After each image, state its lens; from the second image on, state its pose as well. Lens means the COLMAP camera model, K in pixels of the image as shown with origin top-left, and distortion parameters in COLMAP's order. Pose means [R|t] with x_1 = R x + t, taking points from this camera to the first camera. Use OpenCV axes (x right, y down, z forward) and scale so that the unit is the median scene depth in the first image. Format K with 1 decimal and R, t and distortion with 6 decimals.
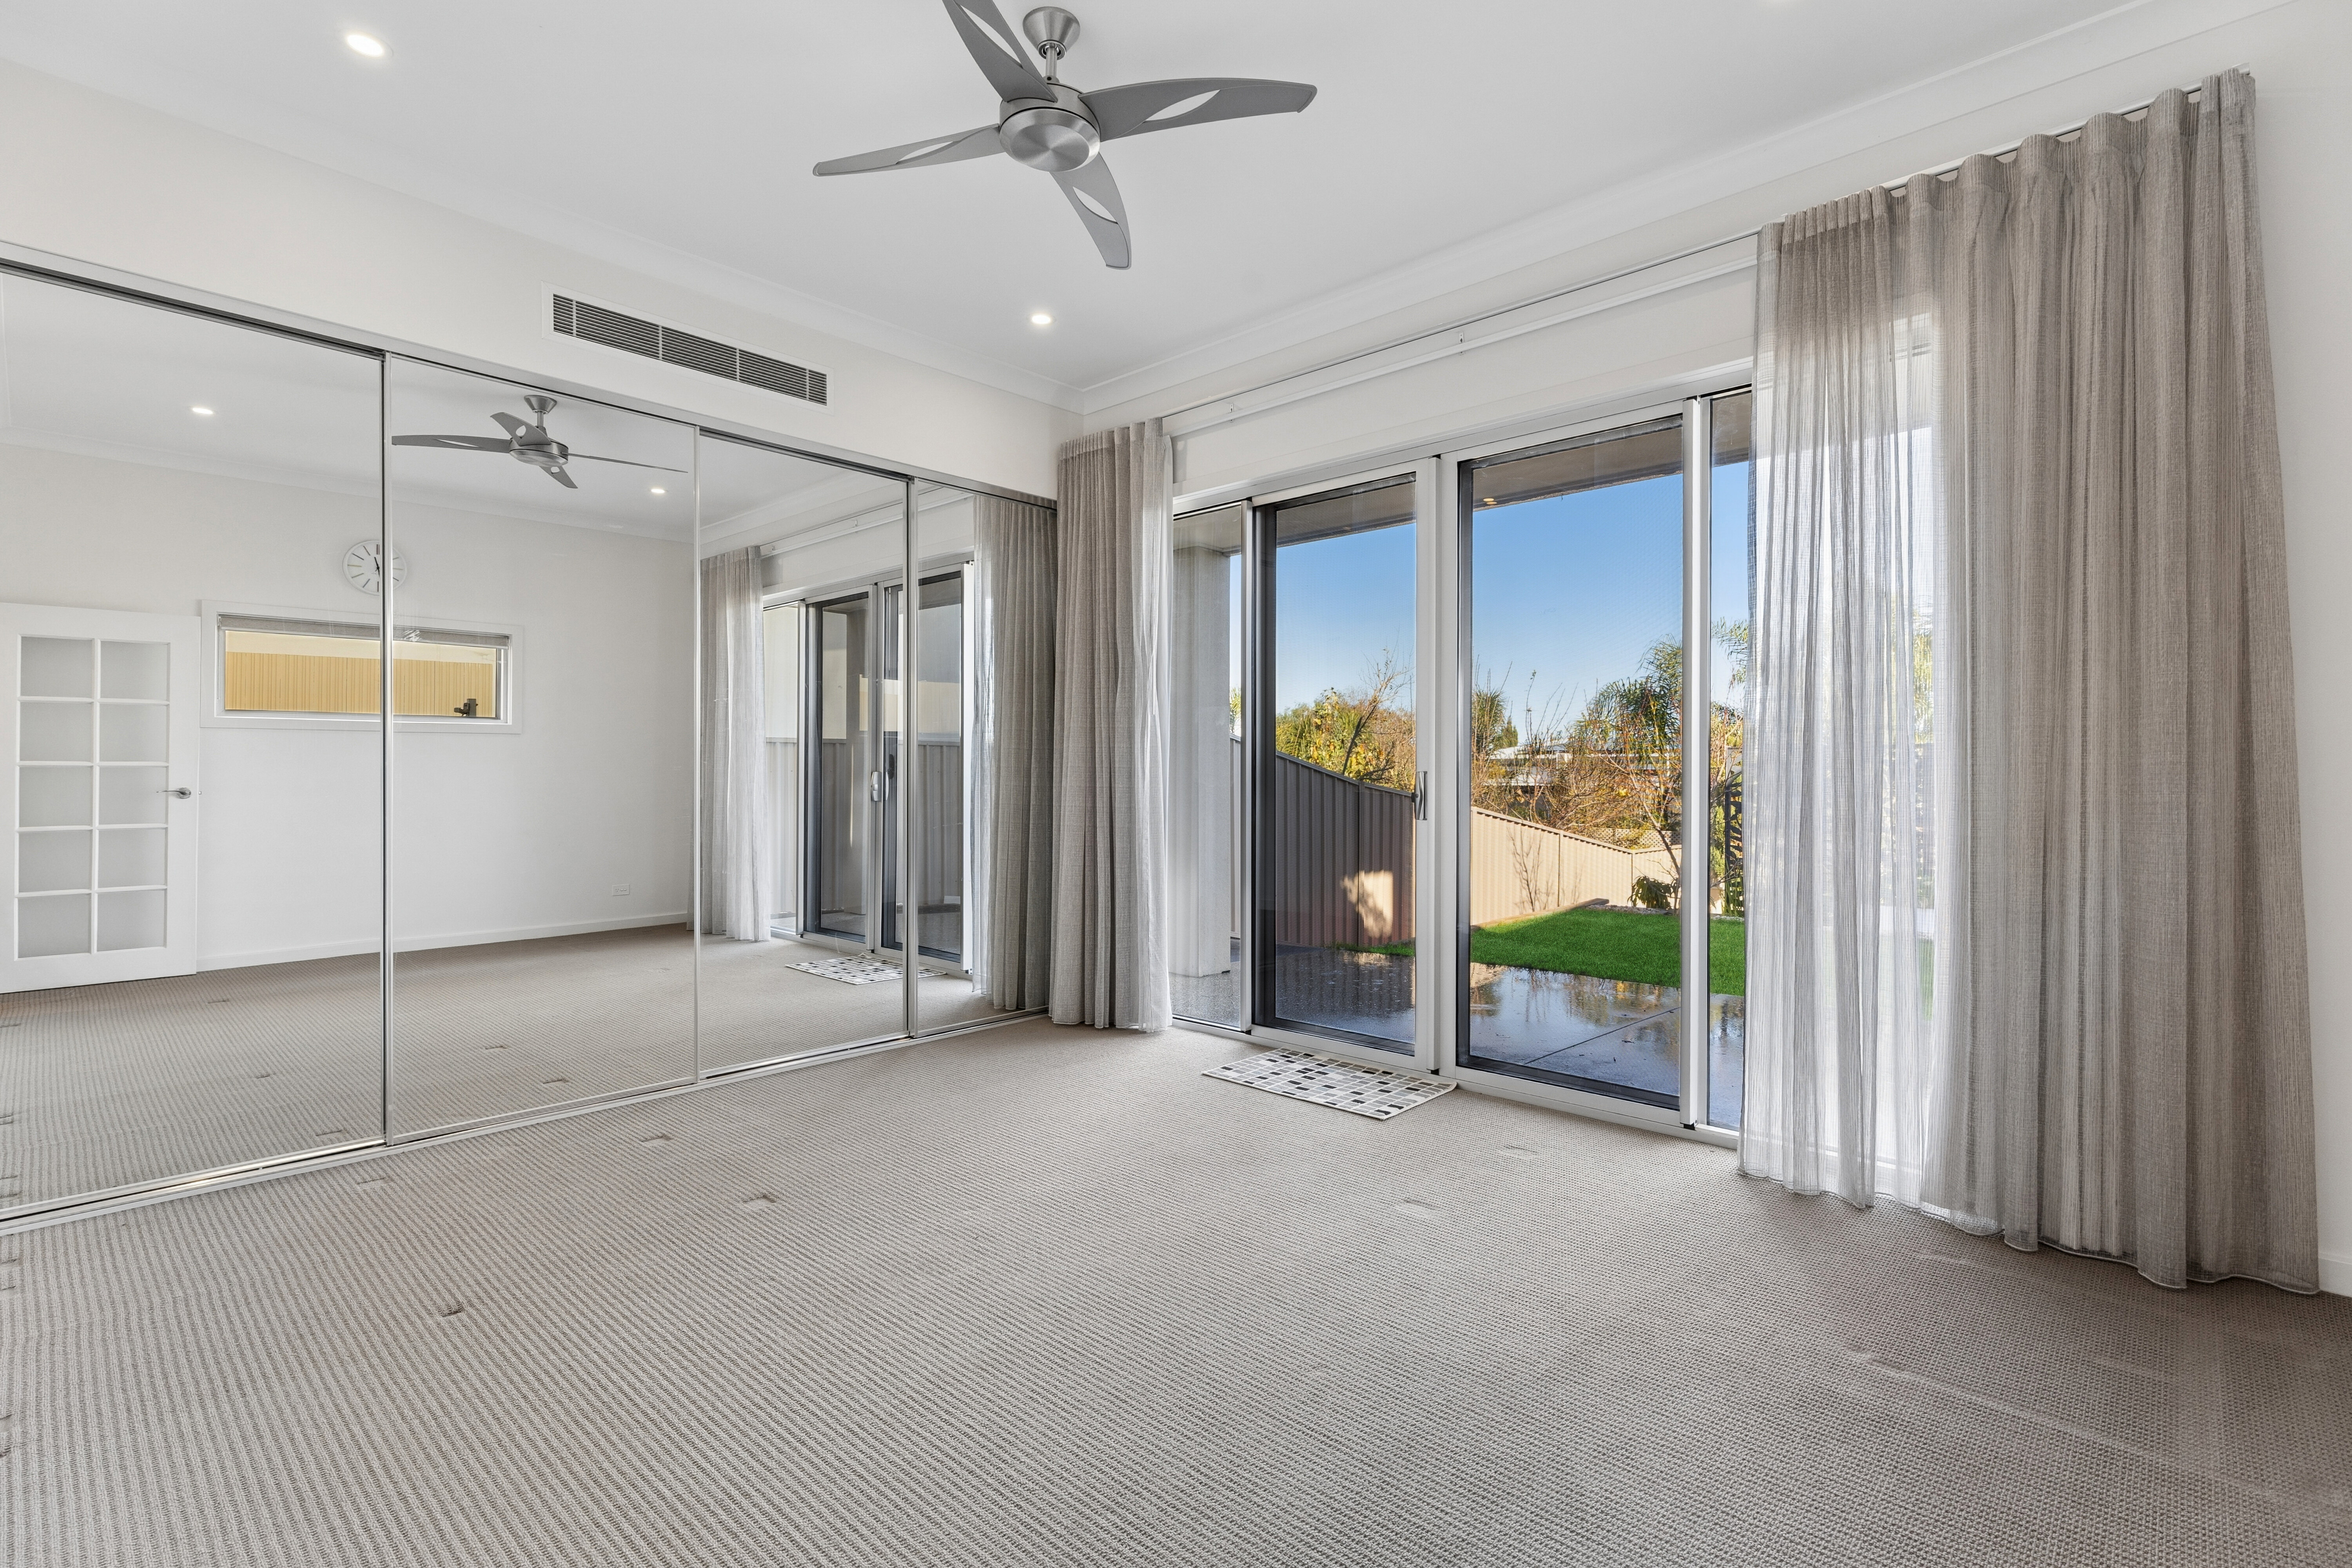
lens RADIAL K [[1080.1, 0, 1186.5], [0, 1080.1, 774.7], [0, 0, 1]] dist [0.002540, -0.000407]
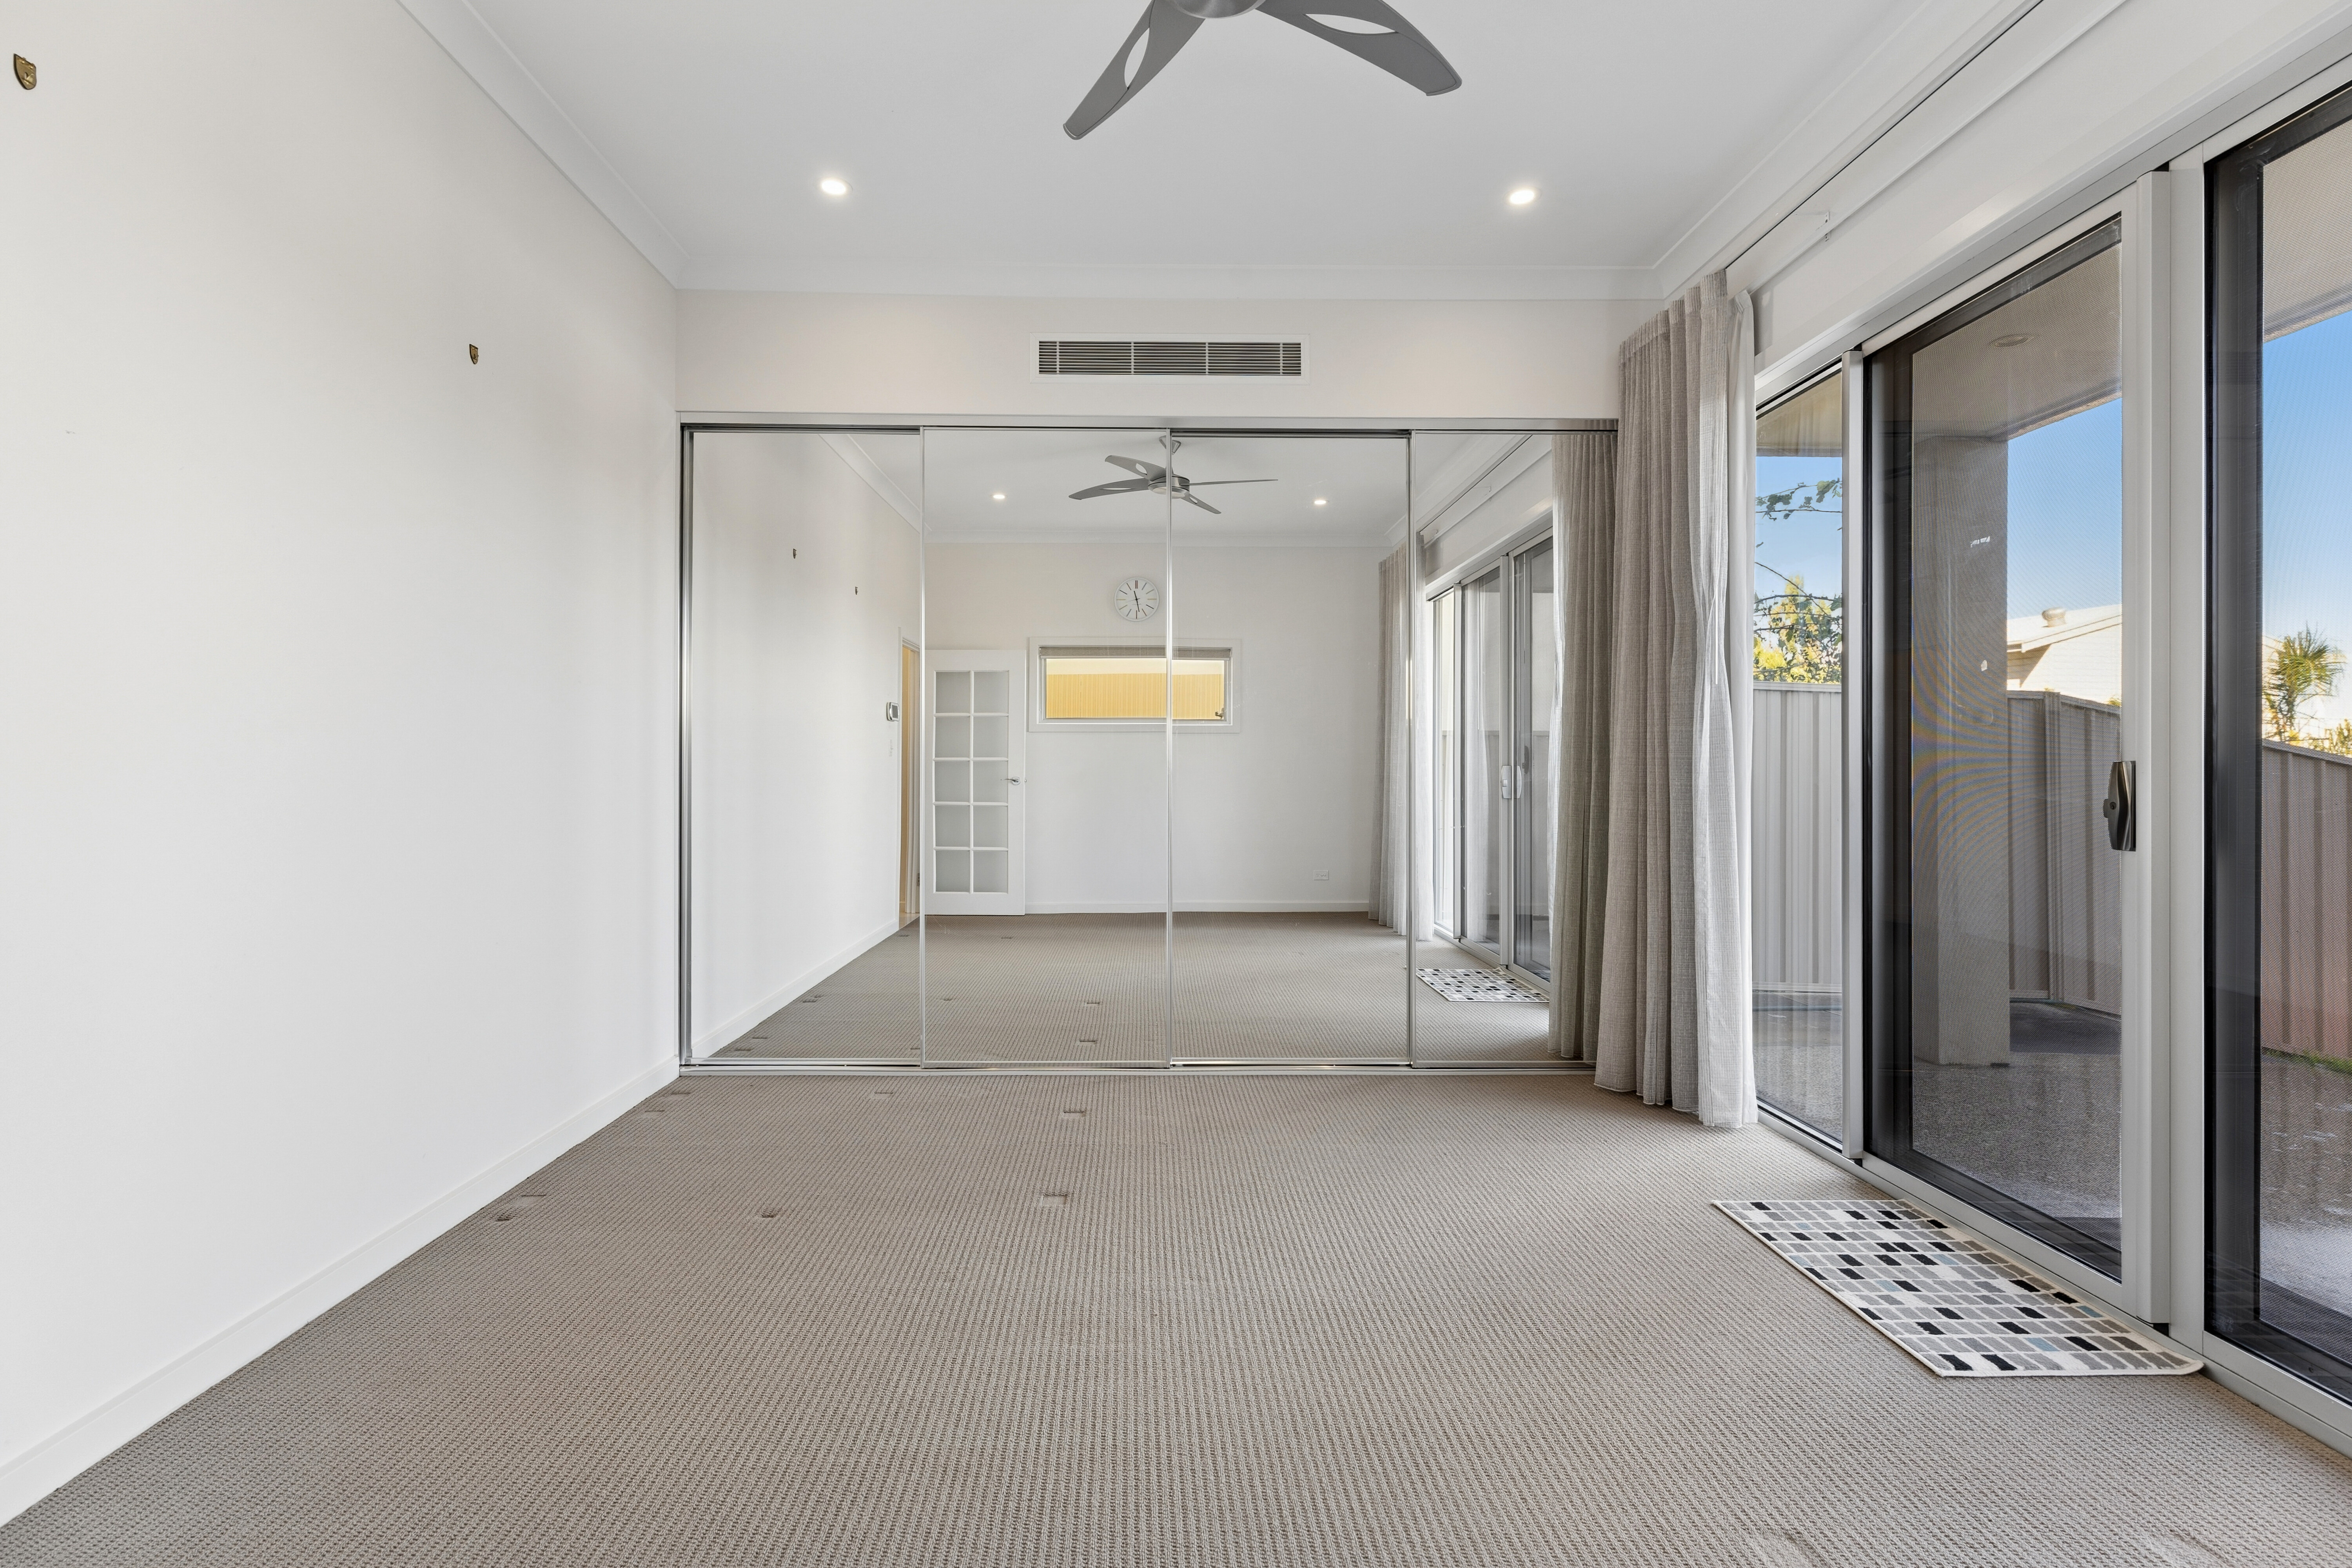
lens RADIAL K [[1089.3, 0, 1151.5], [0, 1089.3, 750.9], [0, 0, 1]] dist [0.001483, -0.000651]
pose [[0.689399, -0.010001, -0.724313, 0.258942], [-0.001304, 0.999886, -0.015047, 0.000726], [0.724381, 0.011317, 0.689307, 0.249369]]
